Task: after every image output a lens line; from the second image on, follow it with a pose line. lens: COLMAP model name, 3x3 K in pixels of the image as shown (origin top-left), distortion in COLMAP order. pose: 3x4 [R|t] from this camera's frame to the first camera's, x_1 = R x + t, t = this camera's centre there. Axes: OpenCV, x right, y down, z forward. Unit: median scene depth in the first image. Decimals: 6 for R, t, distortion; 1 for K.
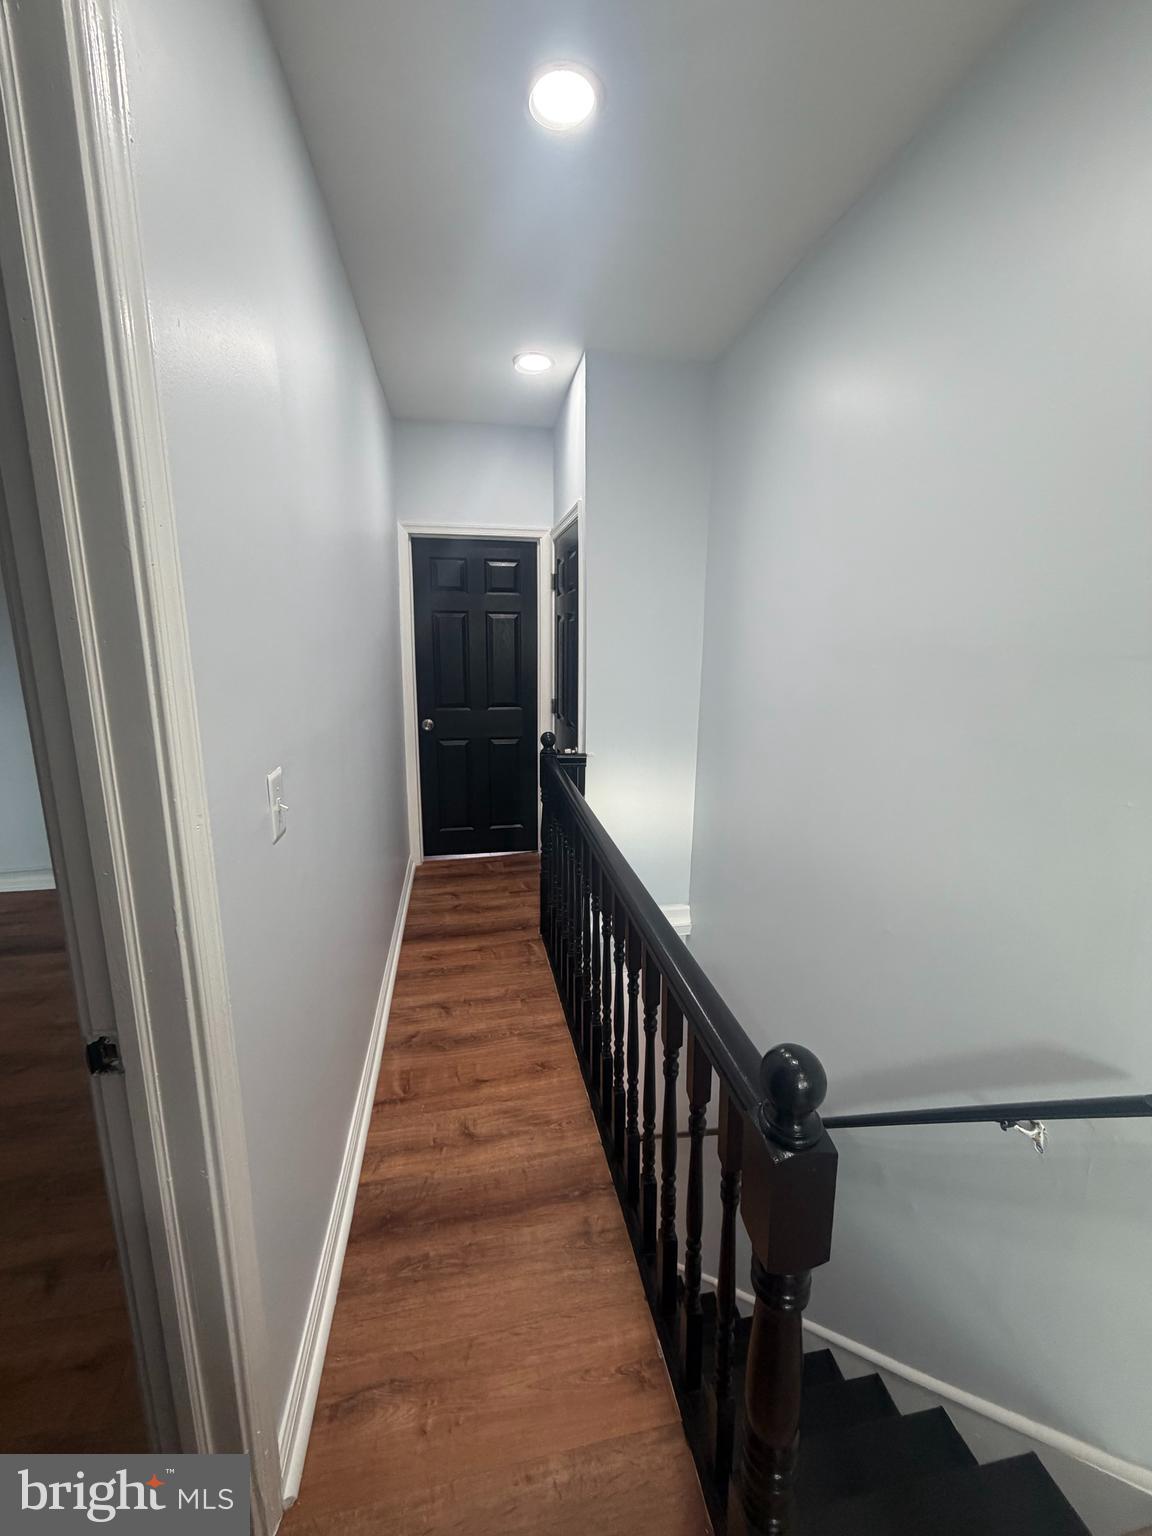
lens RADIAL K [[609.7, 0, 576.6], [0, 609.7, 760.9], [0, 0, 1]] dist [-0.002173, 0.000174]
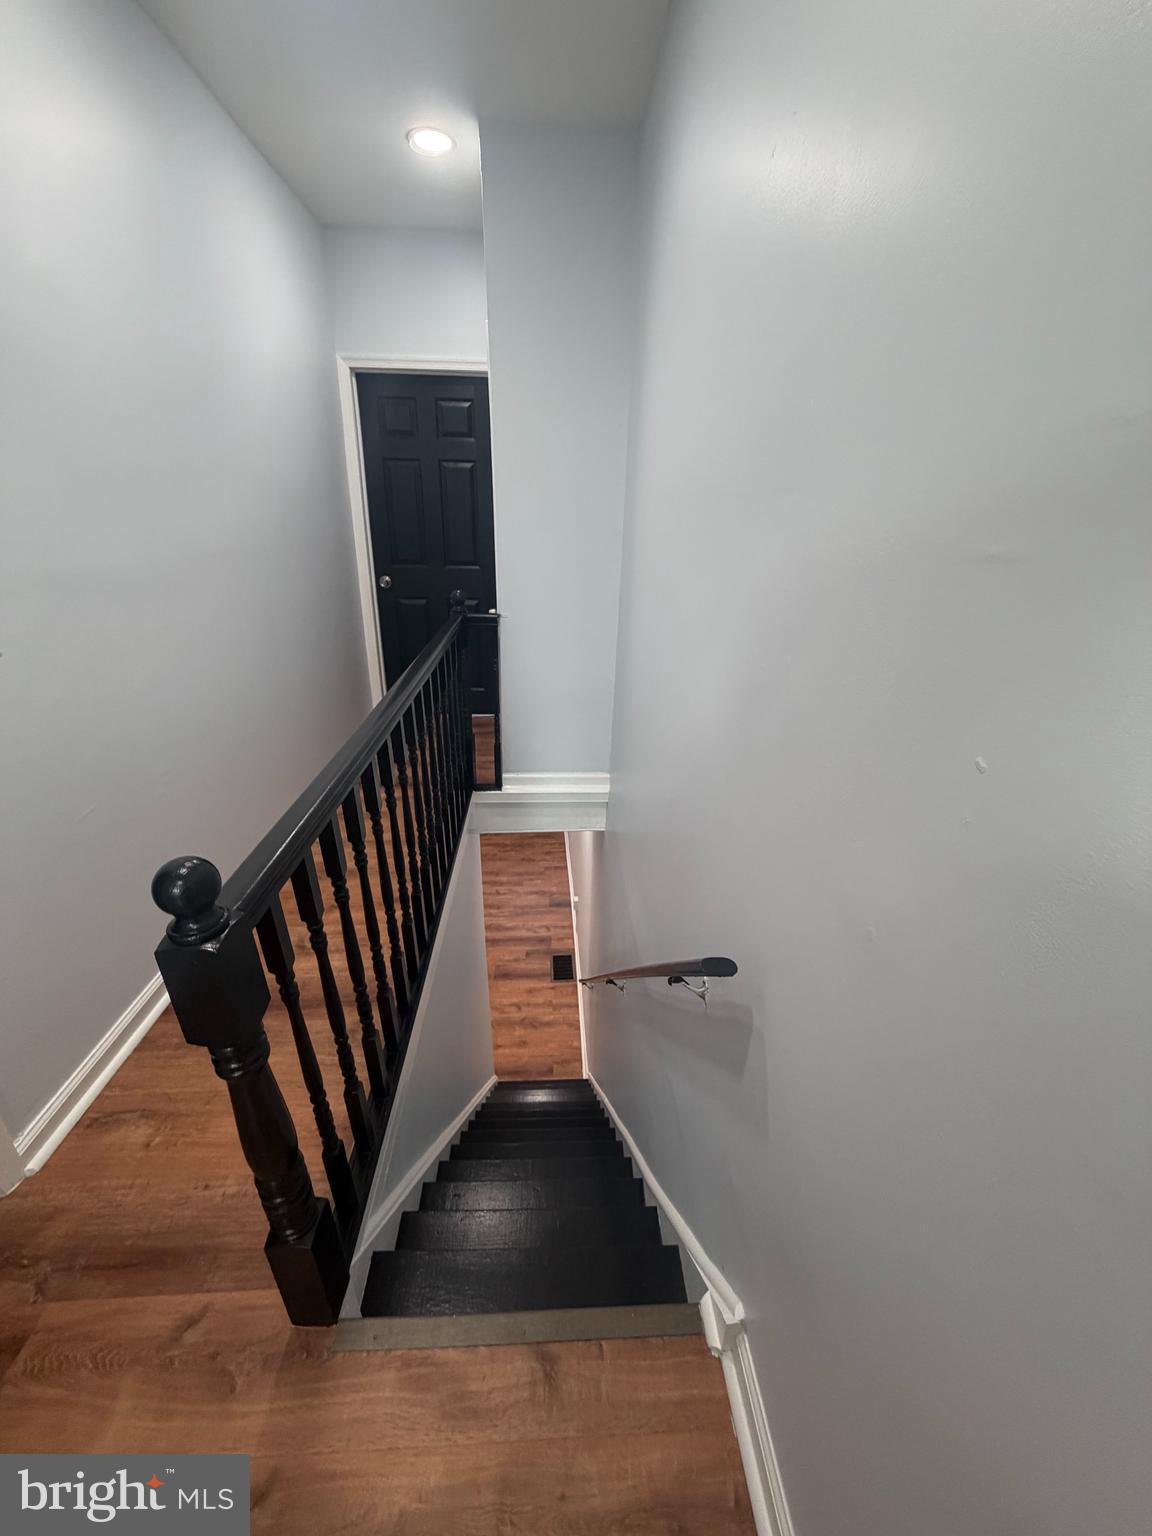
lens RADIAL K [[609.7, 0, 576.6], [0, 609.7, 760.9], [0, 0, 1]] dist [-0.002173, 0.000174]
pose [[0.989962, 0.065319, -0.125332, 0.627103], [-0.038134, 0.977352, 0.208154, 0.023792], [0.136090, -0.201285, 0.970033, 0.049446]]
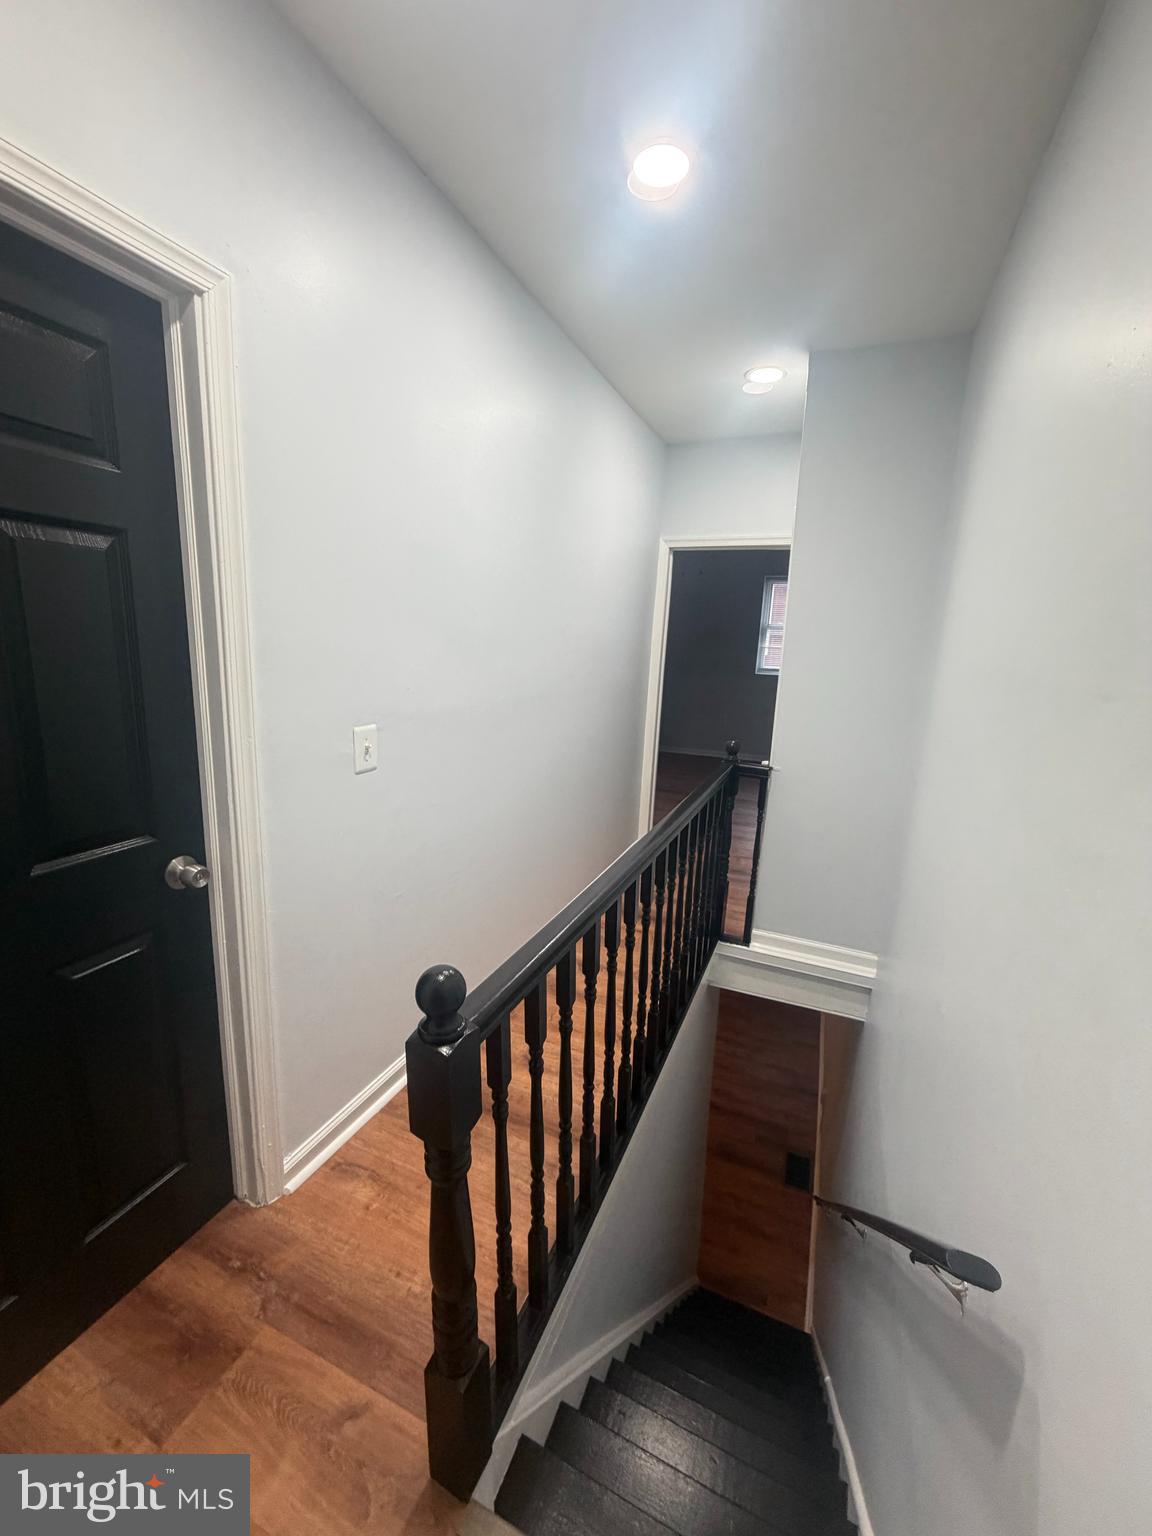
lens RADIAL K [[609.7, 0, 576.6], [0, 609.7, 760.9], [0, 0, 1]] dist [-0.002173, 0.000174]
pose [[0.825431, 0.136216, -0.547822, 0.662104], [-0.140080, 0.989522, 0.034980, -0.027785], [0.546847, 0.047865, 0.835863, 0.035361]]
